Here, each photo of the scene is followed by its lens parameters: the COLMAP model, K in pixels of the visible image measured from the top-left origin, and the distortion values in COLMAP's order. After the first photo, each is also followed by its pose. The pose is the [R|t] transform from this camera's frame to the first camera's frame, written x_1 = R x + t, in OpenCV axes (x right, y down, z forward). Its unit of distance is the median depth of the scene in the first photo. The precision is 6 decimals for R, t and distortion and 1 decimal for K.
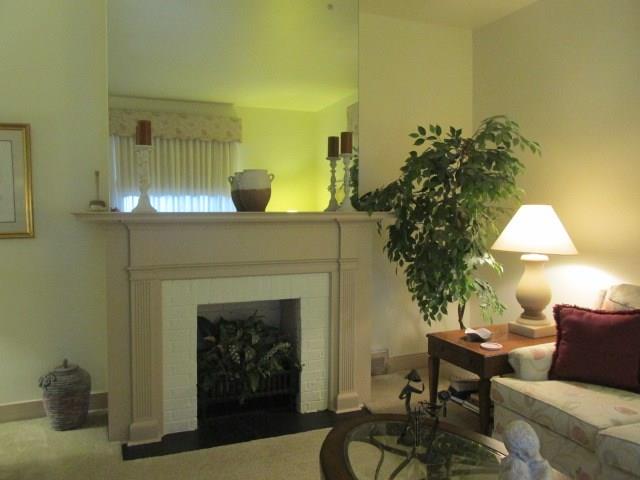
lens RADIAL K [[535.4, 0, 320.5], [0, 535.4, 231.0], [0, 0, 1]] dist [-0.010348, -0.008659]
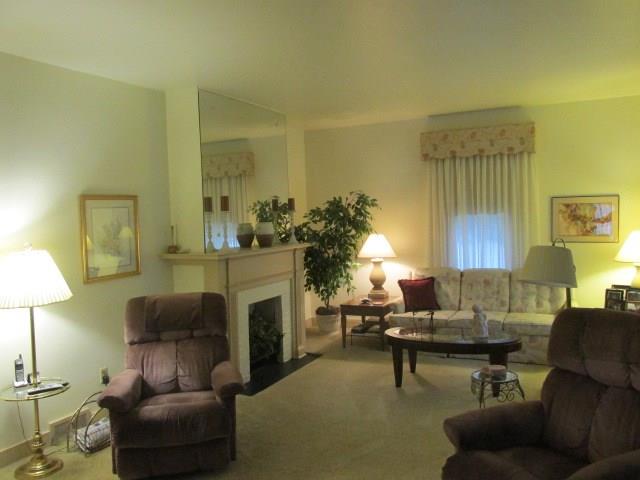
lens RADIAL K [[535.4, 0, 320.5], [0, 535.4, 231.0], [0, 0, 1]] dist [-0.010348, -0.008659]
pose [[0.744785, -0.043671, 0.665874, -1.107819], [0.062954, 0.998004, -0.004962, -0.064398], [-0.664328, 0.045615, 0.746048, -0.387627]]
